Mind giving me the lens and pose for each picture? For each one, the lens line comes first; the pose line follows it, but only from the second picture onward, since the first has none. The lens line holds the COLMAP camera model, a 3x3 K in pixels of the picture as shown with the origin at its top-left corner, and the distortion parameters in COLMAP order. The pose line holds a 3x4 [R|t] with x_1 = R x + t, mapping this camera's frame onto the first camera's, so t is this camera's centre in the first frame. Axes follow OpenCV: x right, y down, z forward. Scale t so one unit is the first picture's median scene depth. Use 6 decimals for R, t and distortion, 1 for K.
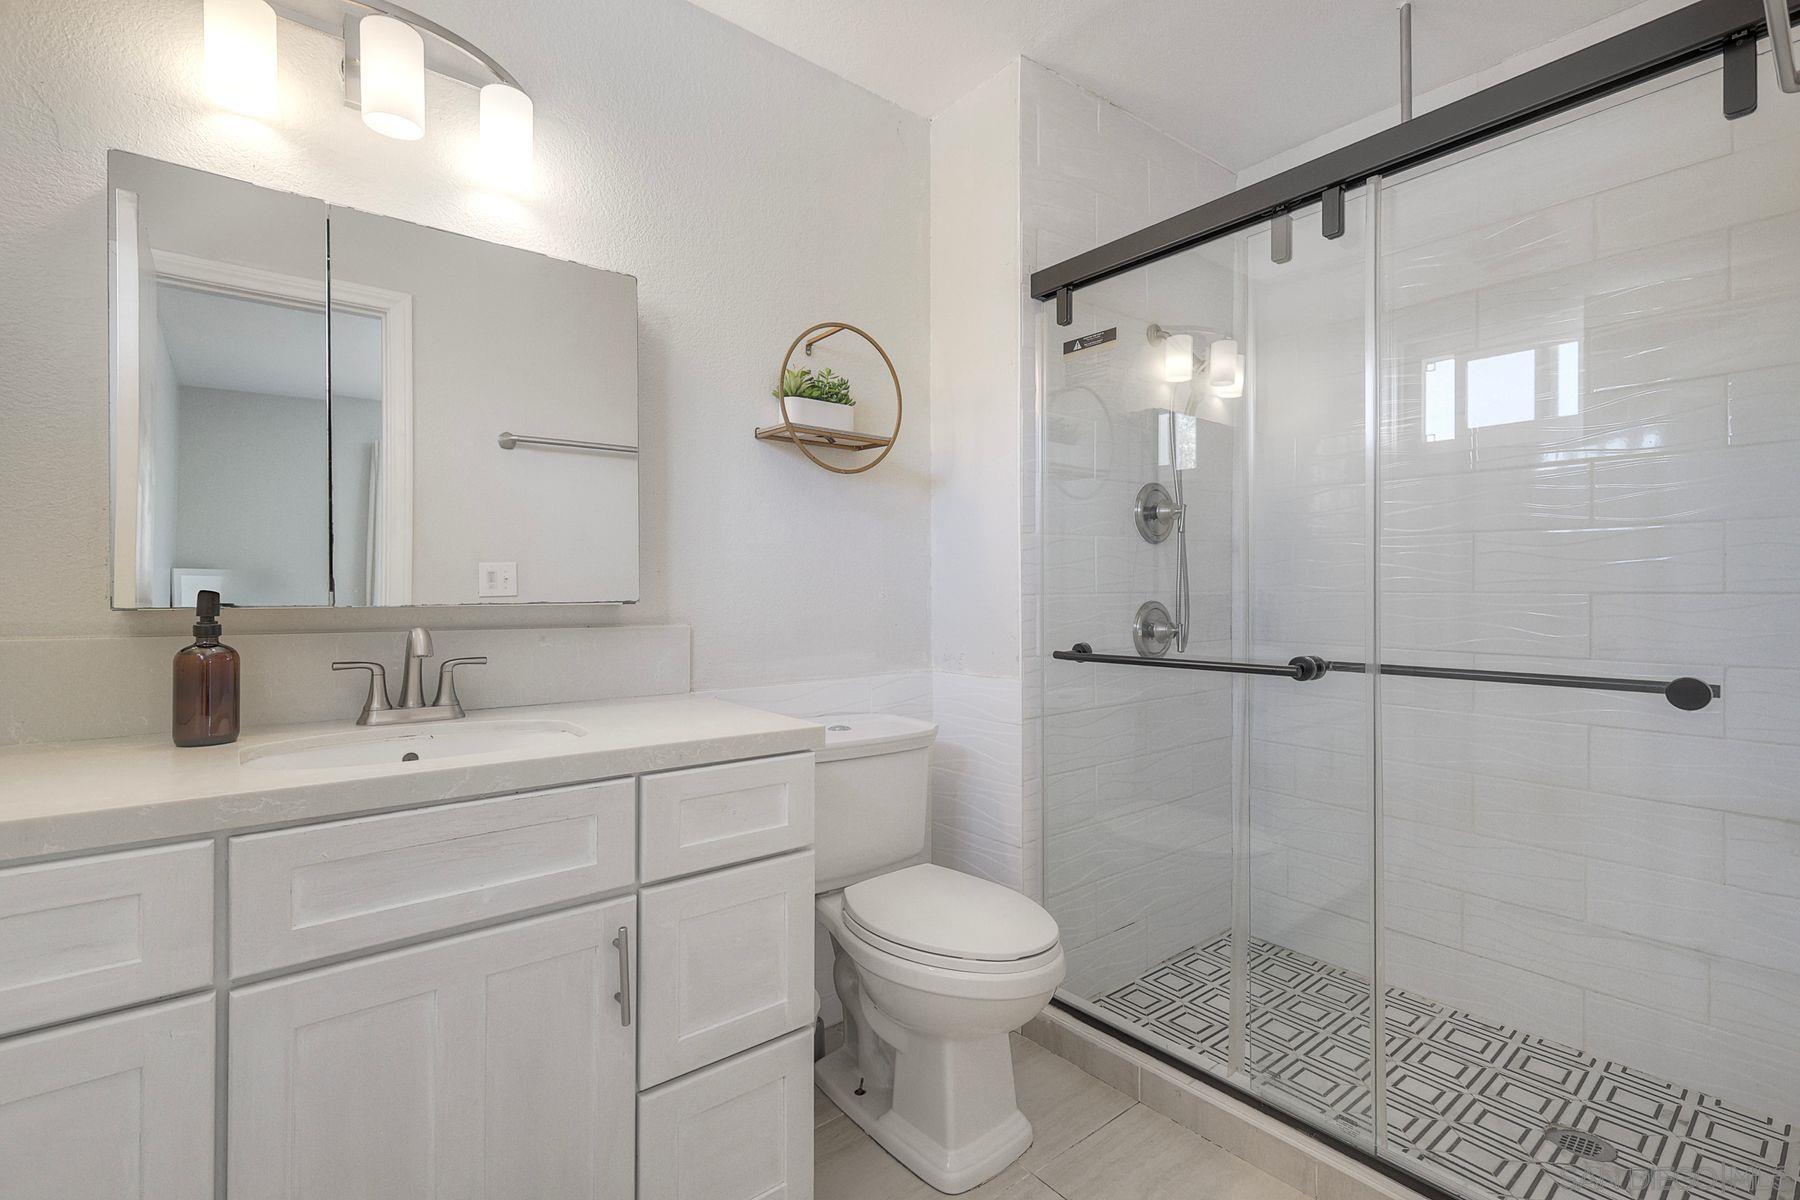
lens RADIAL K [[787.1, 0, 899.1], [0, 787.1, 594.7], [0, 0, 1]] dist [0.007474, -0.002729]
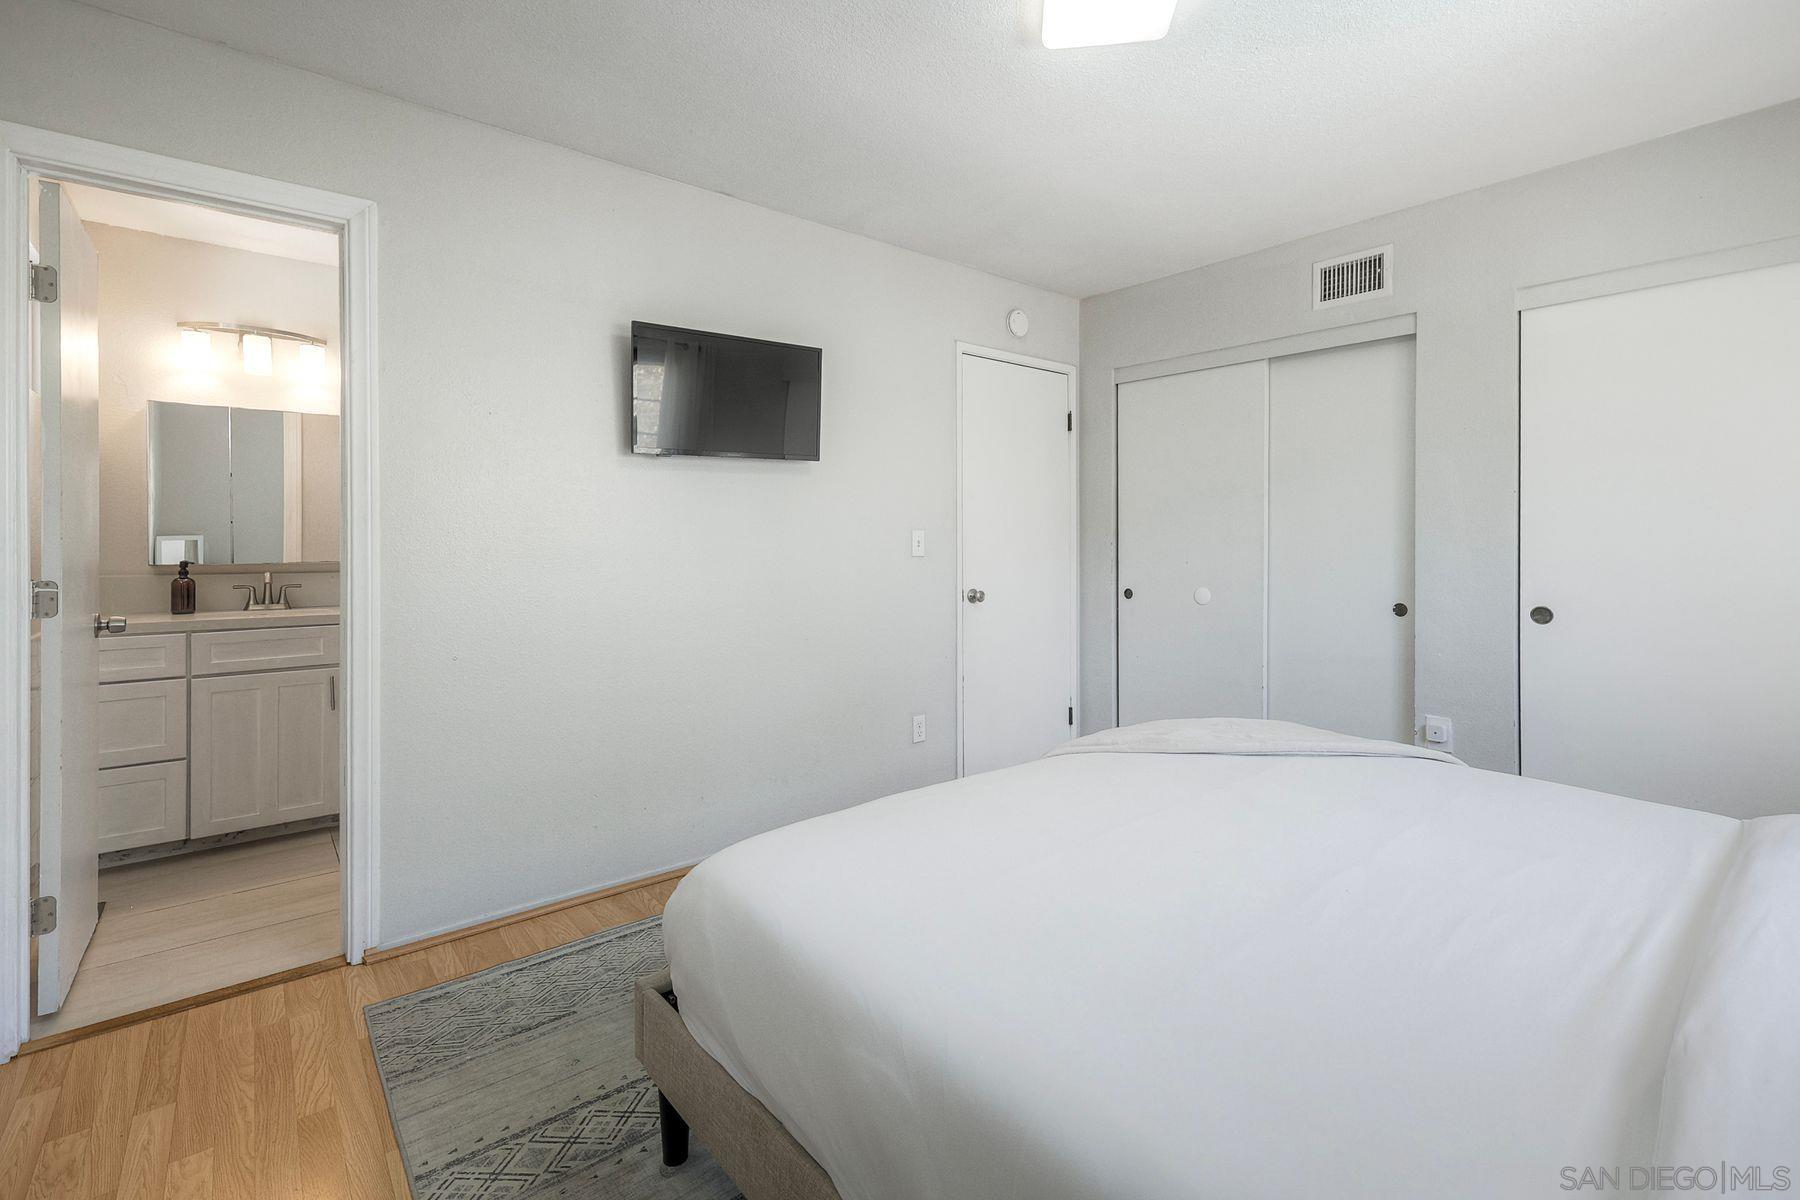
lens RADIAL K [[787.1, 0, 893.8], [0, 787.1, 549.6], [0, 0, 1]] dist [0.007474, -0.002729]
pose [[0.999886, -0.007755, 0.012933, 1.488805], [0.007733, 0.999969, 0.001704, -0.019979], [-0.012945, -0.001604, 0.999915, -1.699307]]
